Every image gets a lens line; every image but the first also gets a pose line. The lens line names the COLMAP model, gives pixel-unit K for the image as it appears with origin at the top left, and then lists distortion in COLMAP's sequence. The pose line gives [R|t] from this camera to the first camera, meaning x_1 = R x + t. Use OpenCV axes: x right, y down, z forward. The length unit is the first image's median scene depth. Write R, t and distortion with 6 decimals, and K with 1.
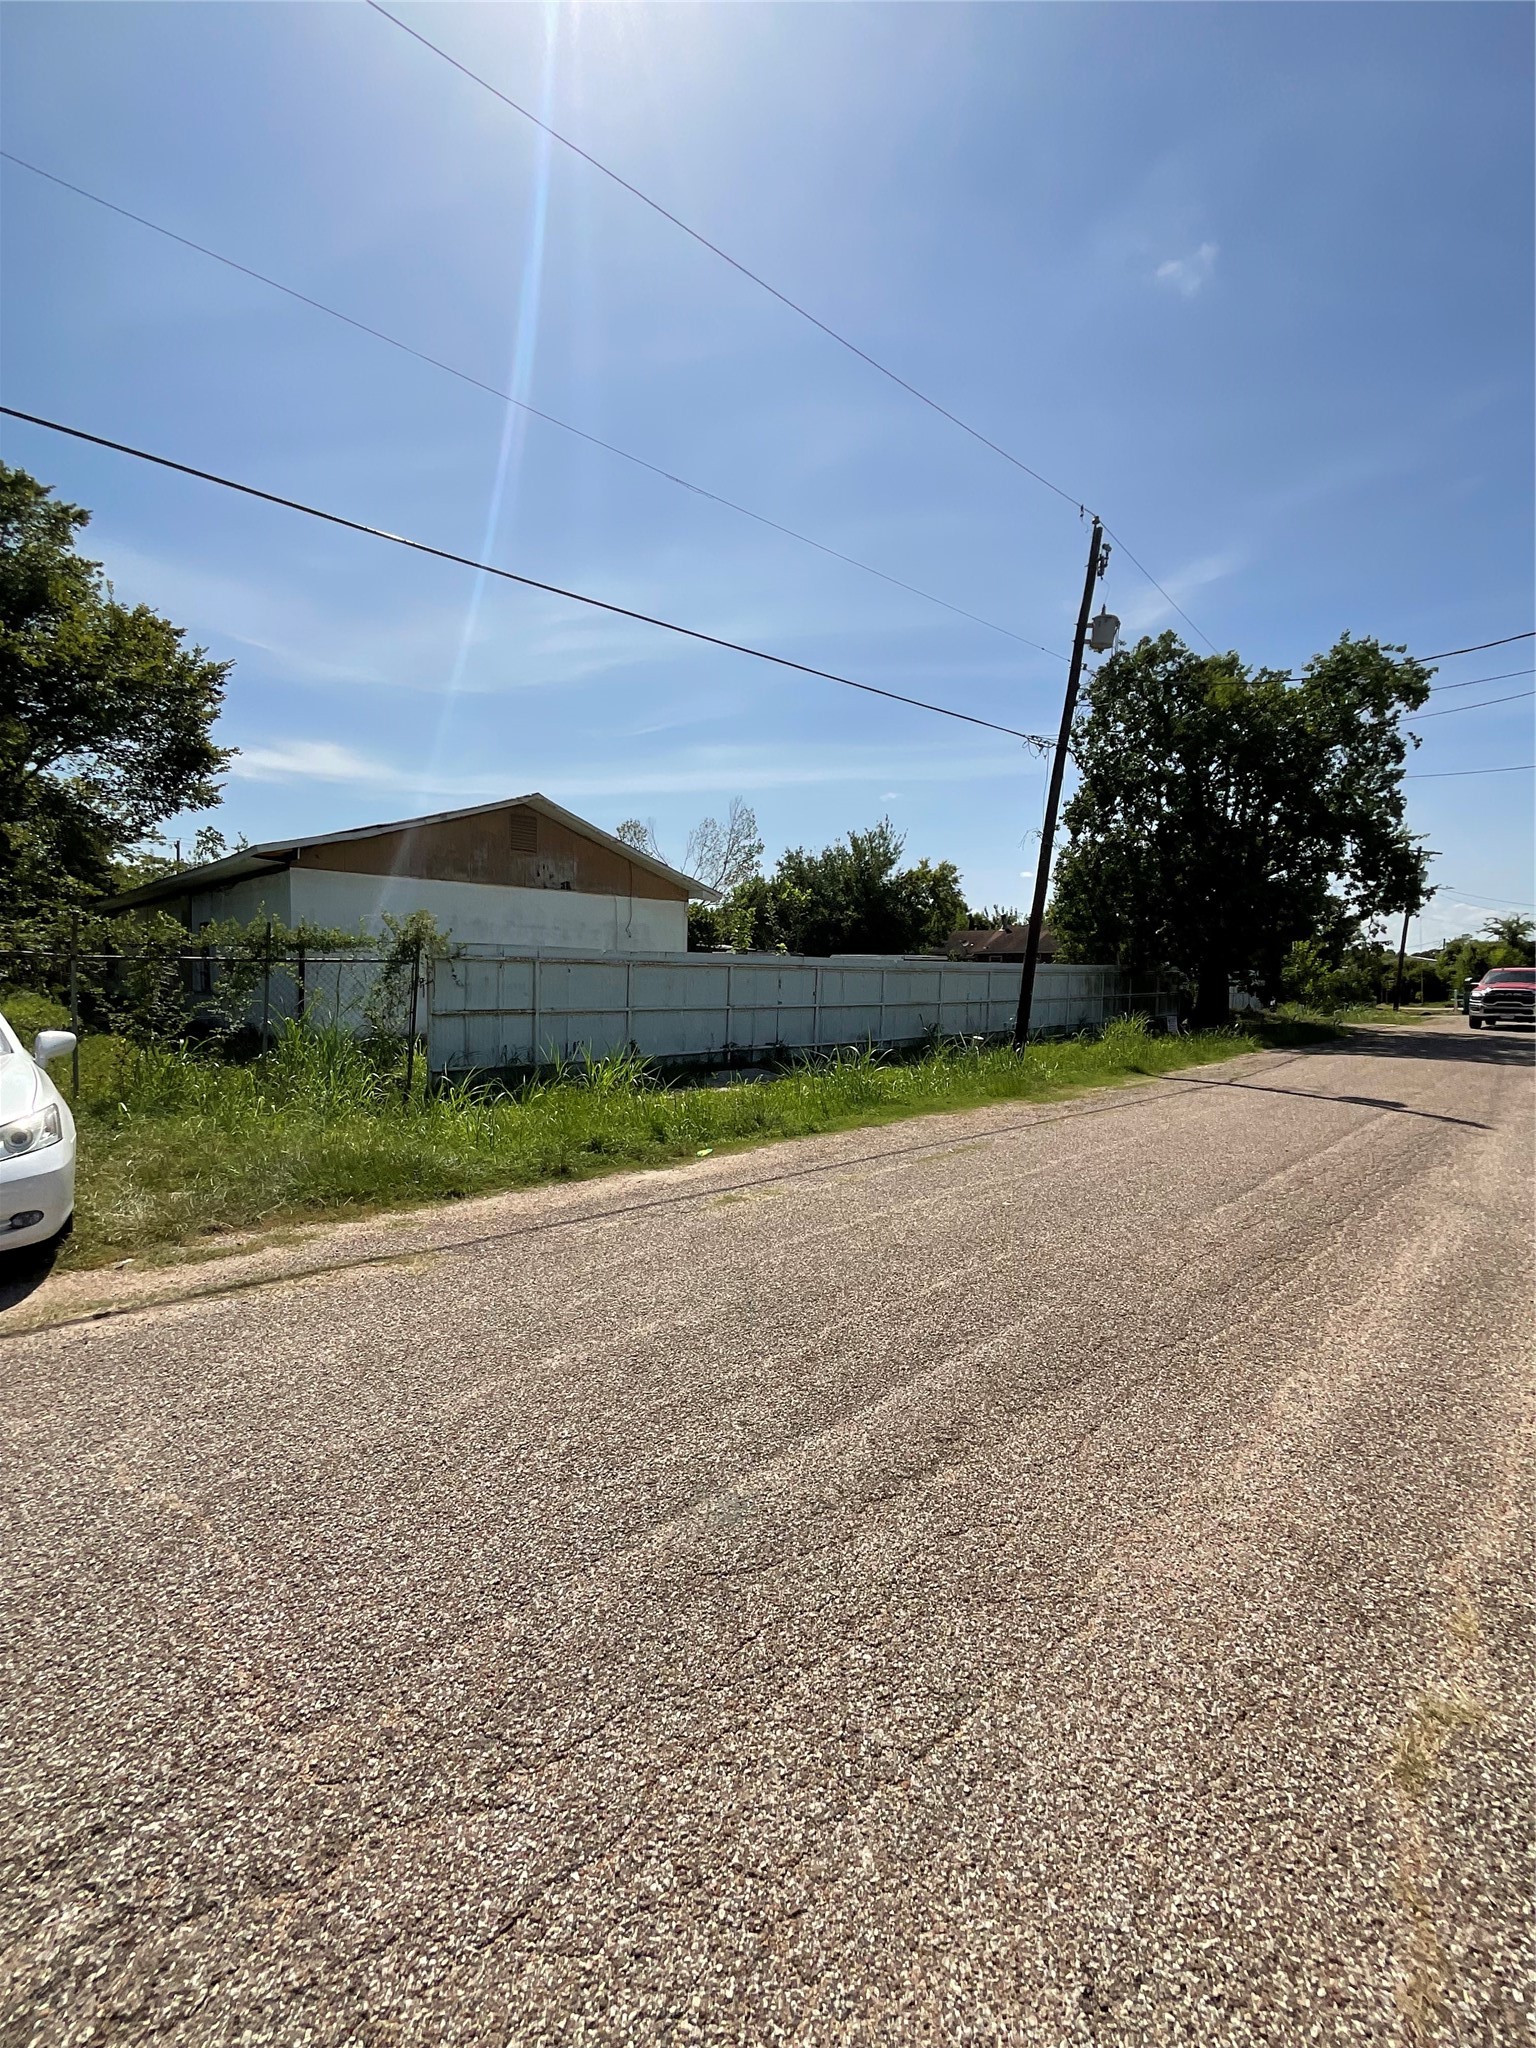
lens RADIAL K [[834.1, 0, 764.5], [0, 834.1, 1024.4], [0, 0, 1]] dist [-0.005138, 0.000749]
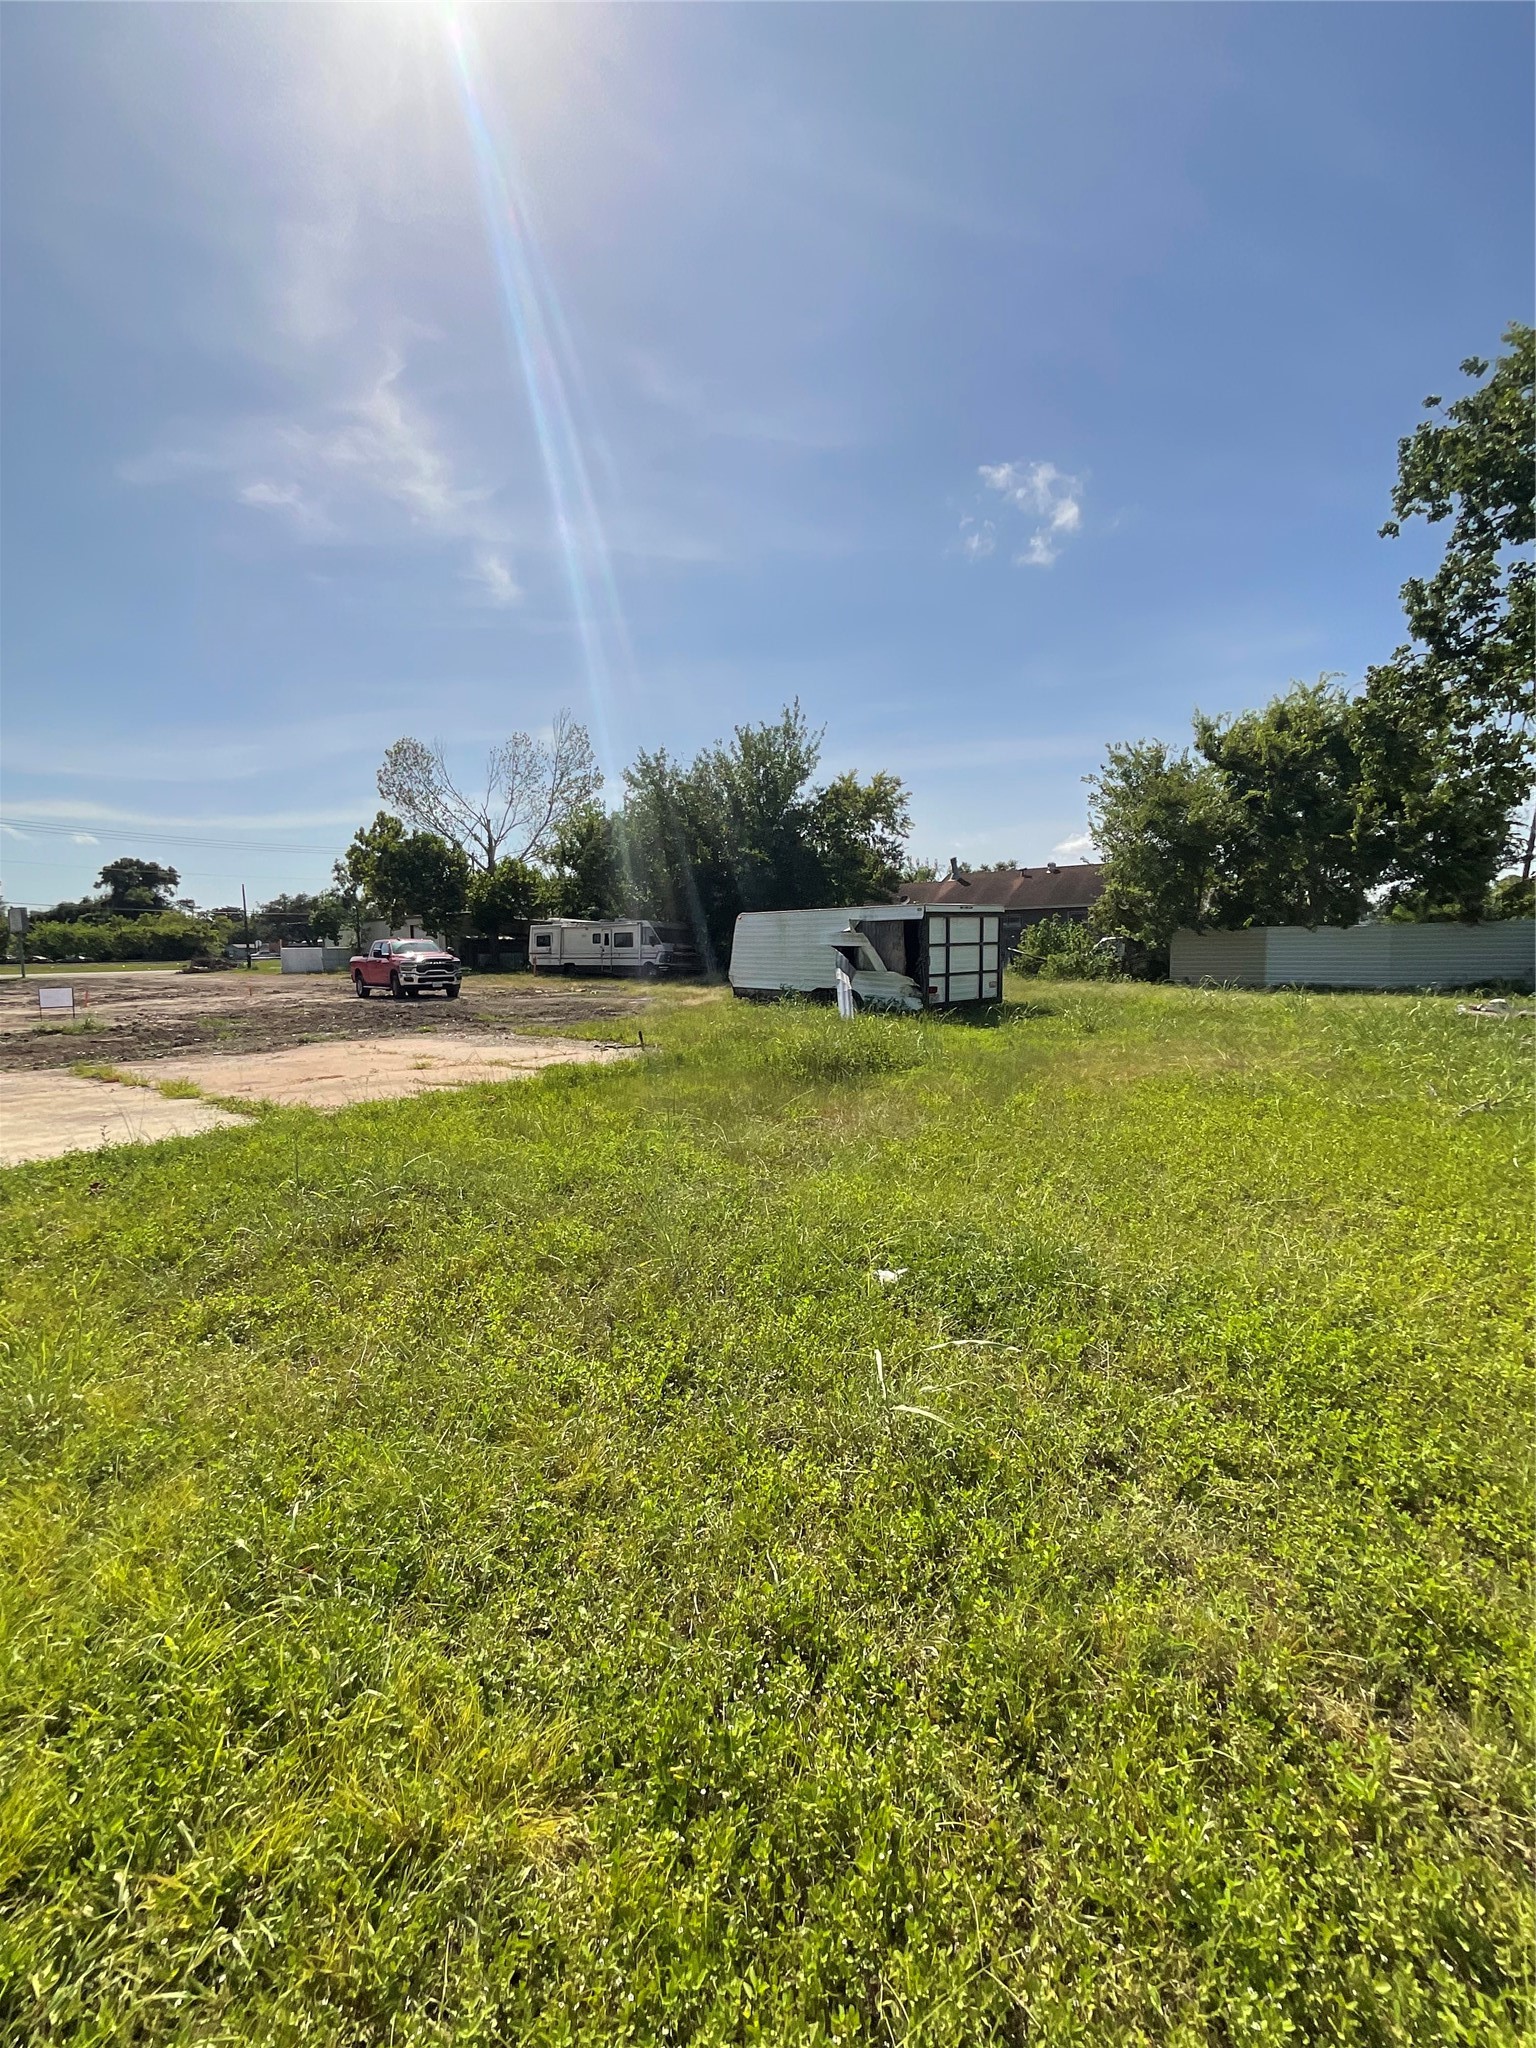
lens RADIAL K [[834.1, 0, 764.5], [0, 834.1, 1024.4], [0, 0, 1]] dist [-0.005138, 0.000749]
pose [[0.983436, -0.053339, 0.173229, -0.000811], [0.049735, 0.998447, 0.025082, -0.016796], [-0.174298, -0.016051, 0.984562, 0.356146]]
